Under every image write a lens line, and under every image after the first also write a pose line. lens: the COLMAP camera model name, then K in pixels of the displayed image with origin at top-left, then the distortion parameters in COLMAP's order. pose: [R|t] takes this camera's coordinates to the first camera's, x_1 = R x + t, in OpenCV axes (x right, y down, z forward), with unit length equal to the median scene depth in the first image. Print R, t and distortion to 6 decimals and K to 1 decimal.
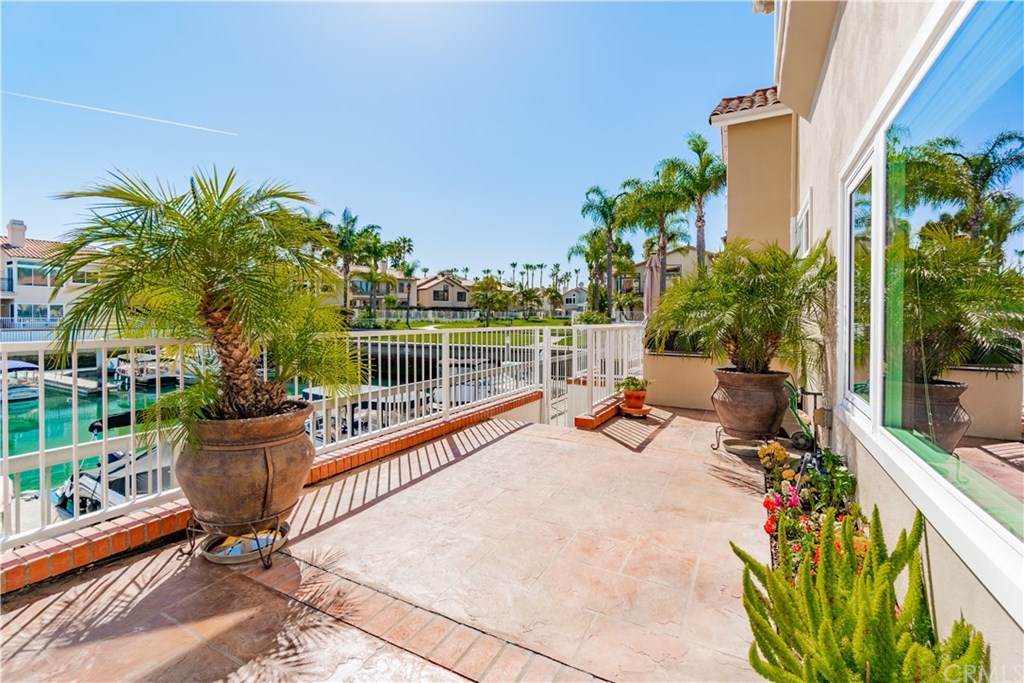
lens RADIAL K [[450.8, 0, 512.5], [0, 450.8, 310.3], [0, 0, 1]] dist [-0.005712, 0.001572]
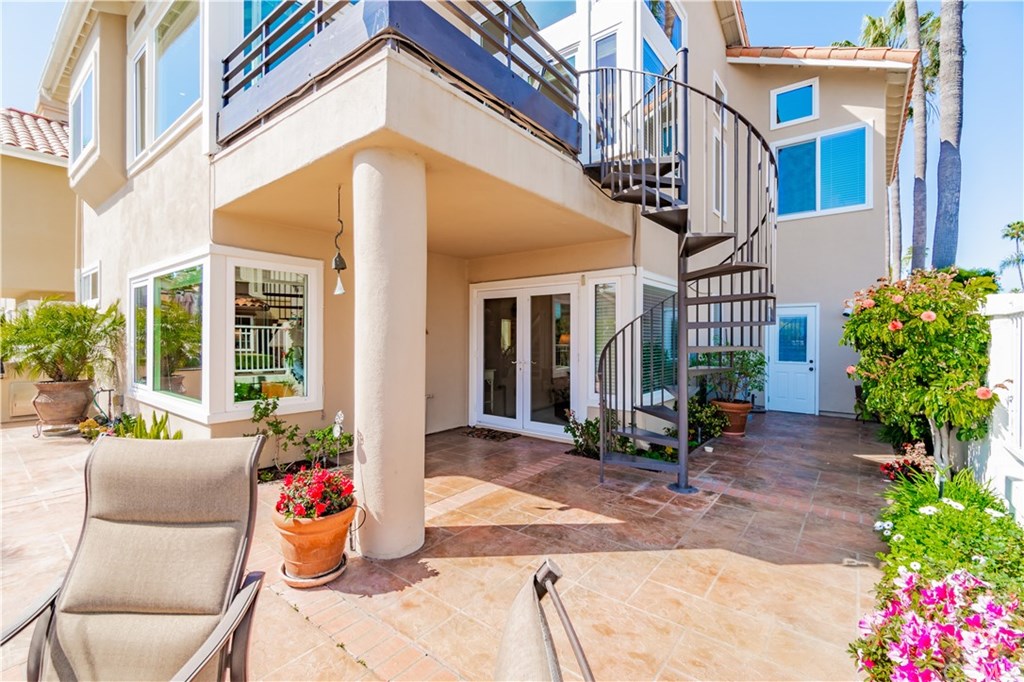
lens RADIAL K [[450.8, 0, 508.7], [0, 450.8, 340.5], [0, 0, 1]] dist [-0.005712, 0.001572]
pose [[0.183237, -0.011547, 0.983001, -0.773596], [-0.010717, 0.999848, 0.013742, -0.048646], [-0.983010, -0.013053, 0.183086, -0.856934]]
